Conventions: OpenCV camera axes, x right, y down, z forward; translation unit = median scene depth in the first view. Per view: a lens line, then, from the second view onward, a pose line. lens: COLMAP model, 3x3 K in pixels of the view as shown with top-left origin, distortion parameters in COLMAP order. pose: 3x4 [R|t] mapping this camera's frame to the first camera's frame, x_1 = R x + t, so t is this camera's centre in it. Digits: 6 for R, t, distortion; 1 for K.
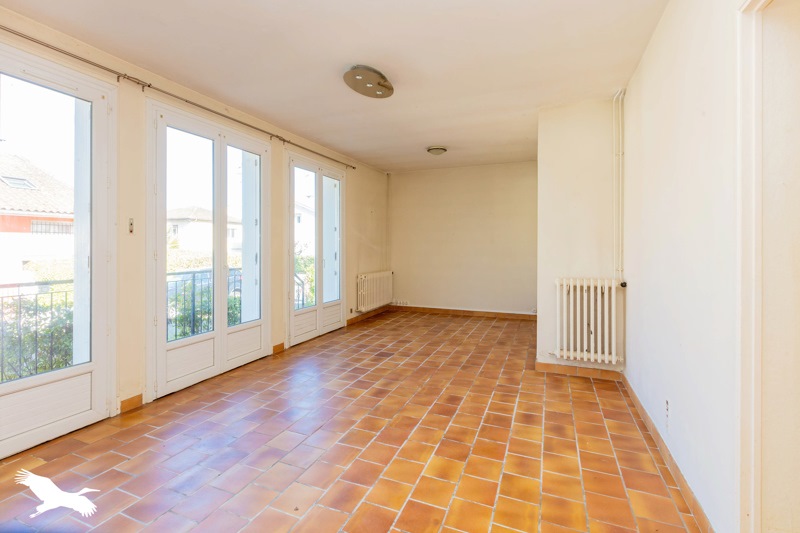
lens RADIAL K [[368.7, 0, 398.0], [0, 368.7, 259.4], [0, 0, 1]] dist [0.002188, -0.000156]
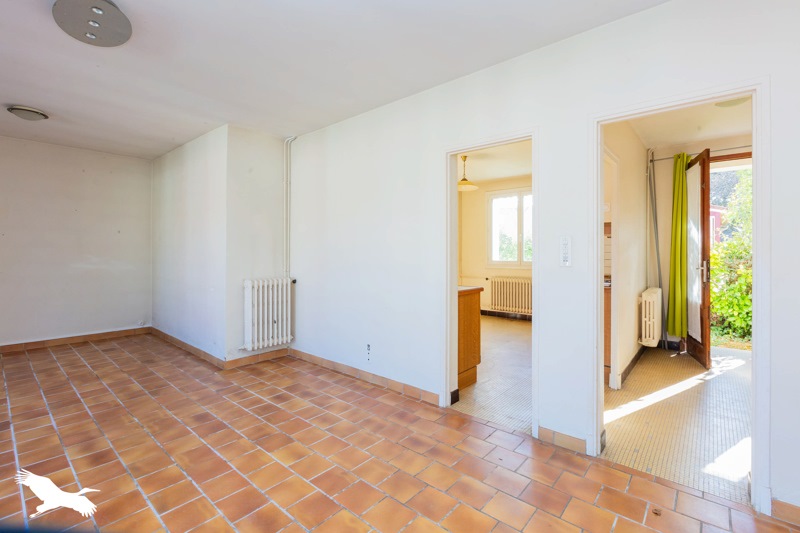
lens RADIAL K [[360.8, 0, 400.8], [0, 360.8, 258.8], [0, 0, 1]] dist [-0.005388, -0.000733]
pose [[0.307367, -0.013688, 0.951493, -0.559734], [0.032096, 0.999477, 0.004010, -0.005280], [-0.951050, 0.029306, 0.307645, 0.242586]]
